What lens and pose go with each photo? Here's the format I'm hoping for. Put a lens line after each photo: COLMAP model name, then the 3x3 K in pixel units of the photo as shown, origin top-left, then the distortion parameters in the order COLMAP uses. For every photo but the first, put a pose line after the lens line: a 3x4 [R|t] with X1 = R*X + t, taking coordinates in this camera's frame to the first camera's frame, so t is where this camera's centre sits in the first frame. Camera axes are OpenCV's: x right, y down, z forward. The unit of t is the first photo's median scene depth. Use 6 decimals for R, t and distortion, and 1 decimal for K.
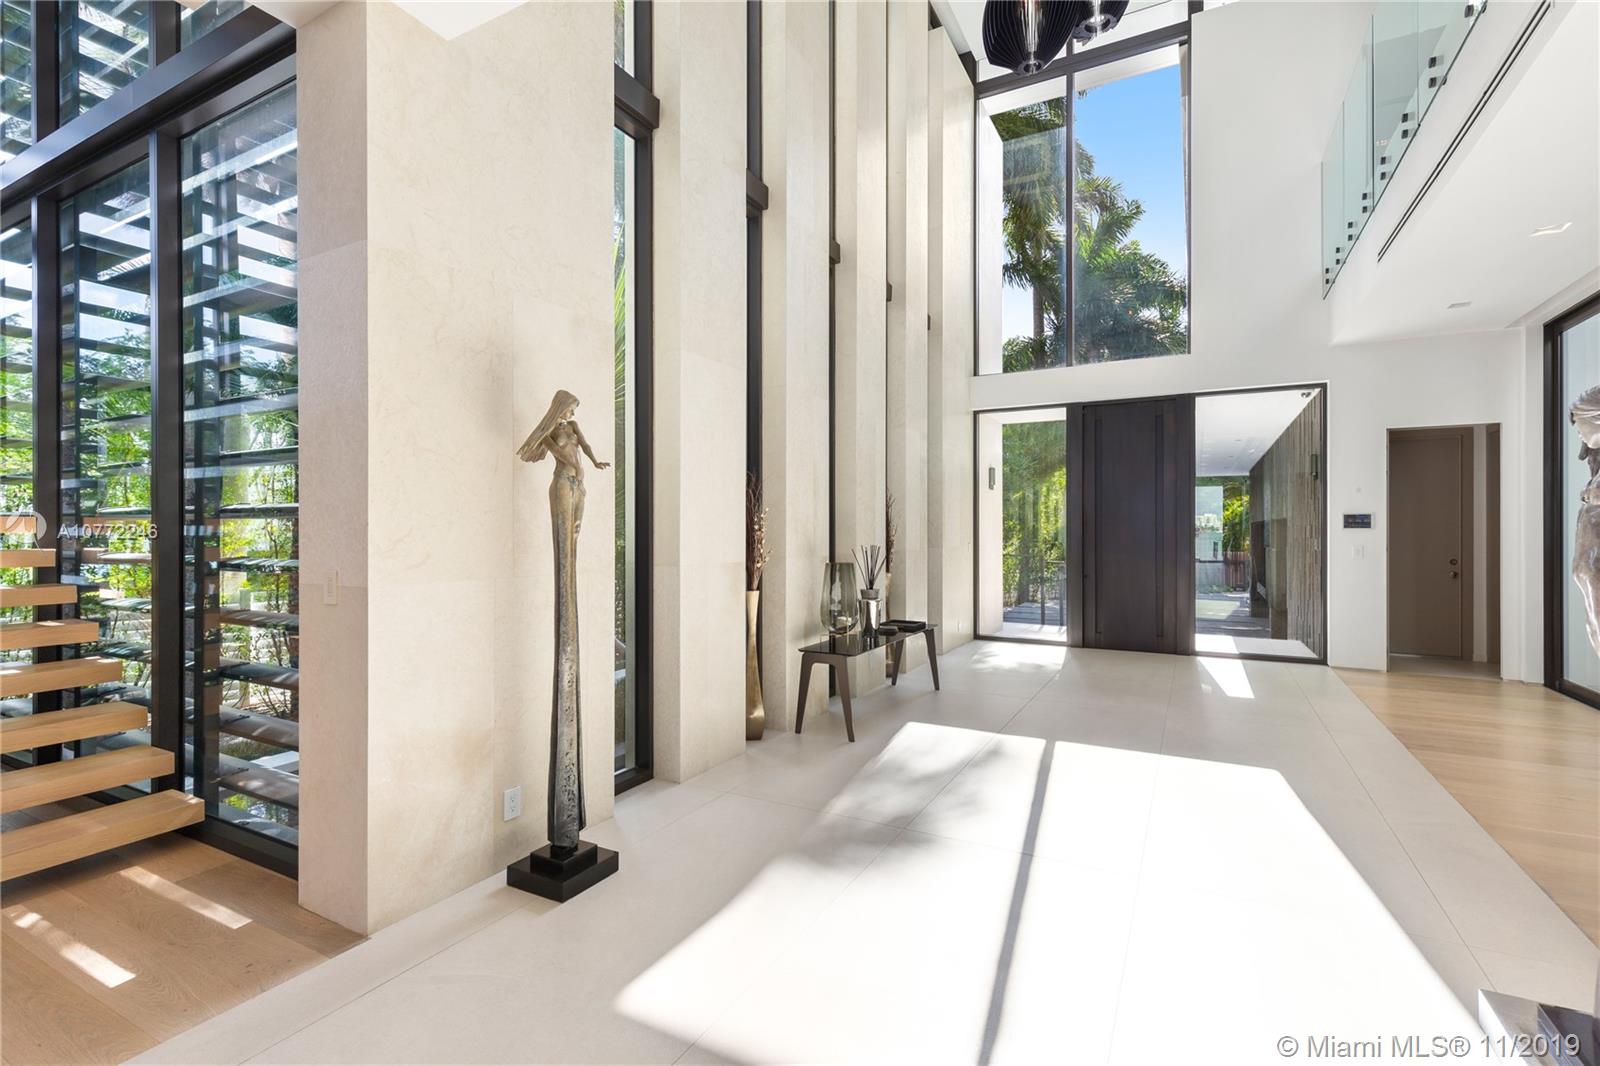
lens RADIAL K [[717.5, 0, 800.0], [0, 717.5, 533.0], [0, 0, 1]] dist [0.000078, -0.000053]
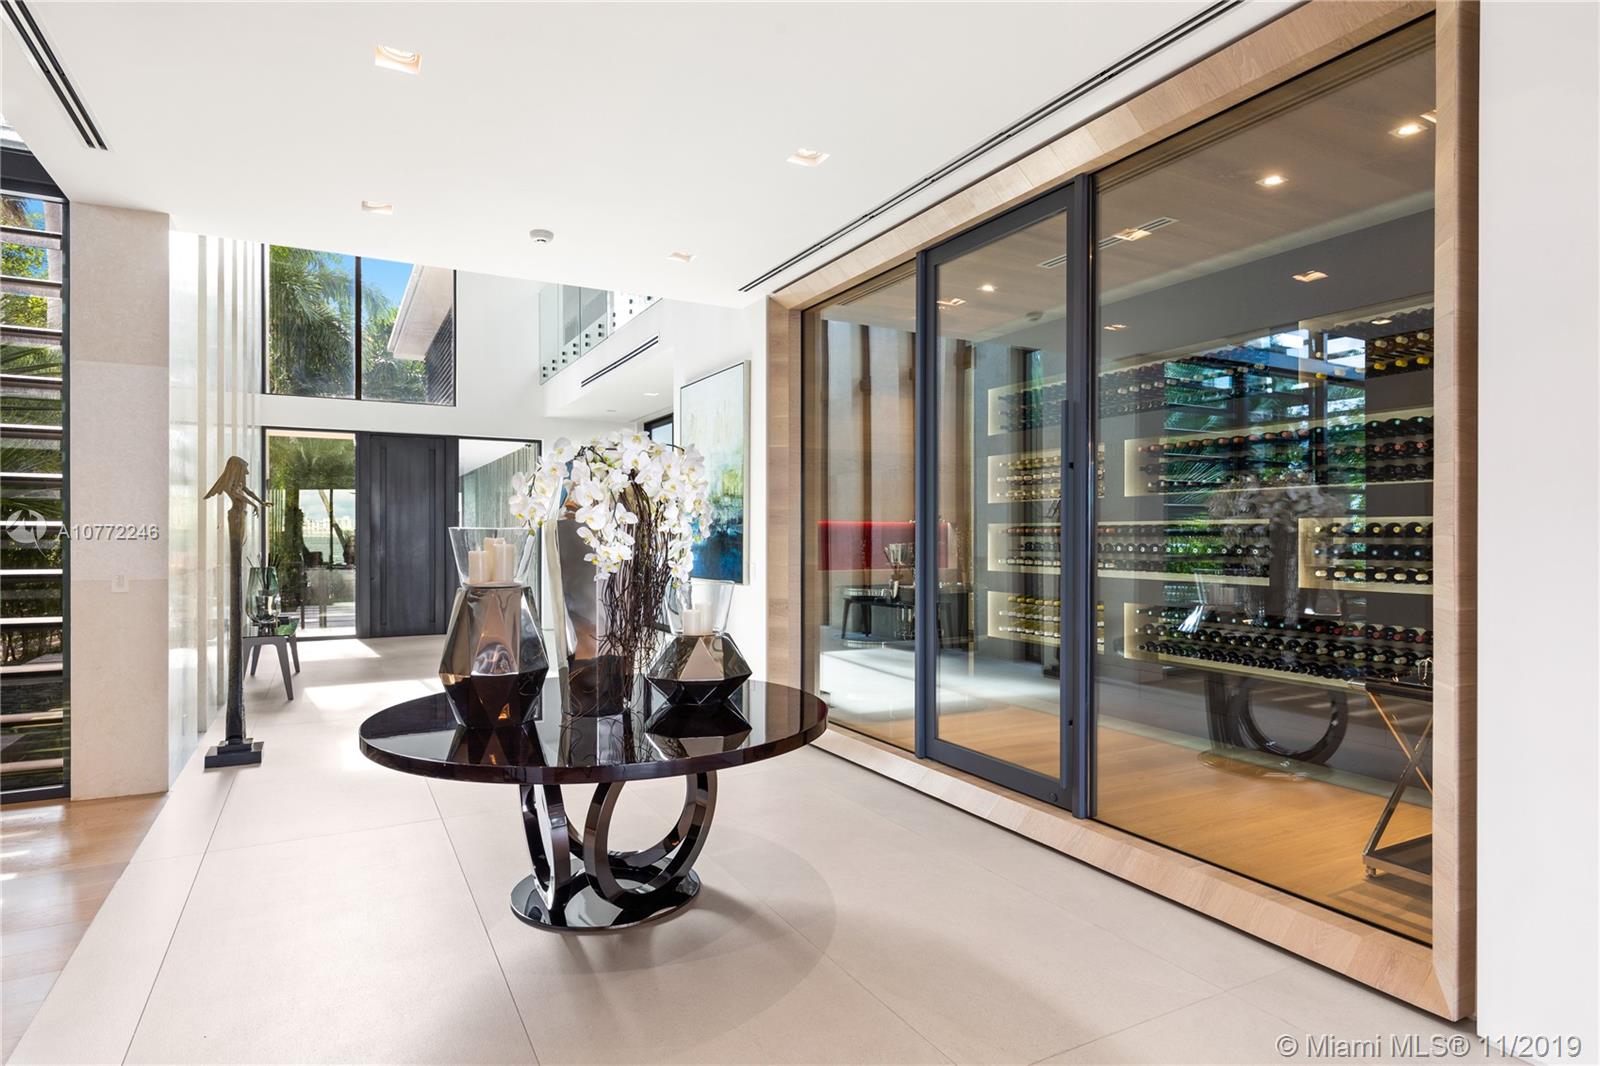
lens RADIAL K [[888.2, 0, 800.5], [0, 888.2, 540.8], [0, 0, 1]] dist [0.003622, 0.001989]
pose [[0.543647, -0.002254, 0.839311, -0.501876], [0.000483, 0.999997, 0.002373, -0.005251], [-0.839314, -0.000885, 0.543647, -0.435970]]
